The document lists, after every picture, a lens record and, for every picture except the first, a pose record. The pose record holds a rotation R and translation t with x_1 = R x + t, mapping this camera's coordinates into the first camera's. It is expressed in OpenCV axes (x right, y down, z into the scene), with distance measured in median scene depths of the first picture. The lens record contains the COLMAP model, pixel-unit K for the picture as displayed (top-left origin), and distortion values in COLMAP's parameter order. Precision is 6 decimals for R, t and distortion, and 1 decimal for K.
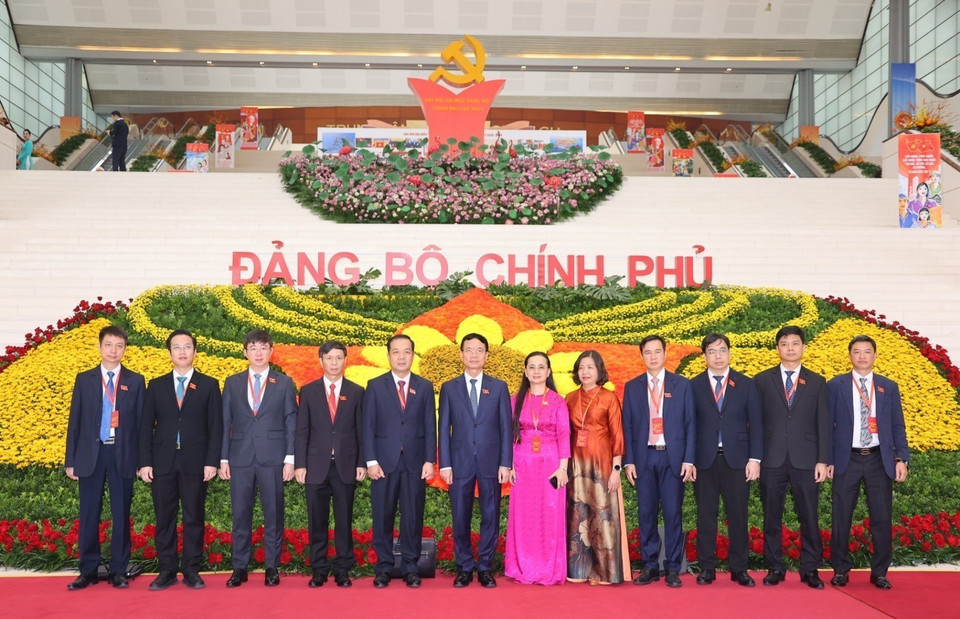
lens RADIAL K [[1034.5, 0, 480.0], [0, 1034.5, 309.5], [0, 0, 1]] dist [0.004800, 0.012312]
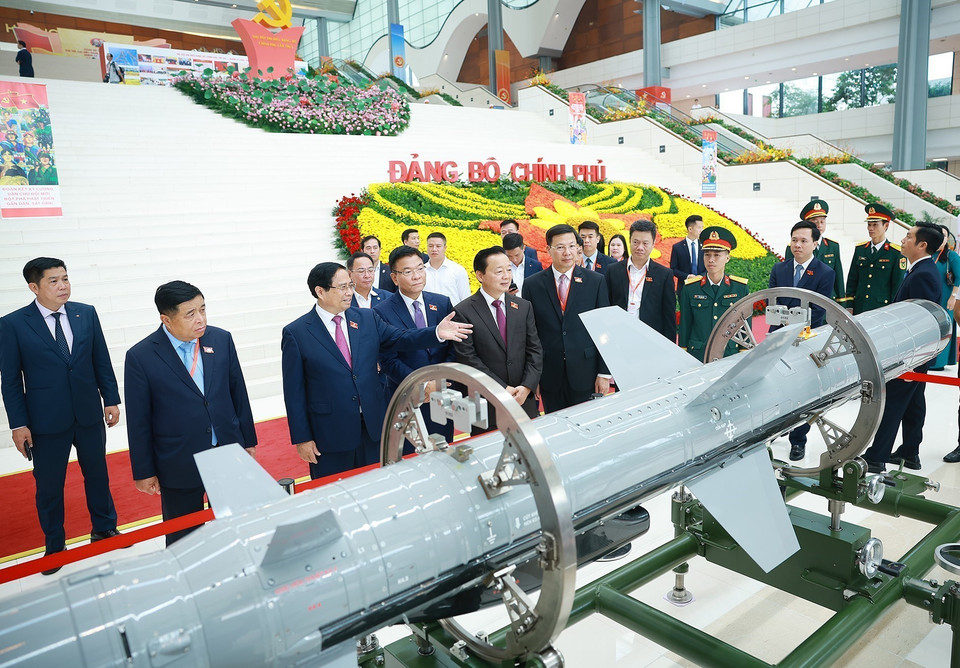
lens RADIAL K [[702.9, 0, 480.0], [0, 702.9, 334.0], [0, 0, 1]] dist [-0.003392, -0.000848]
pose [[0.797675, -0.133938, 0.588026, -0.505469], [0.006586, 0.976903, 0.213580, -0.016862], [-0.603051, -0.166494, 0.780134, 0.041708]]
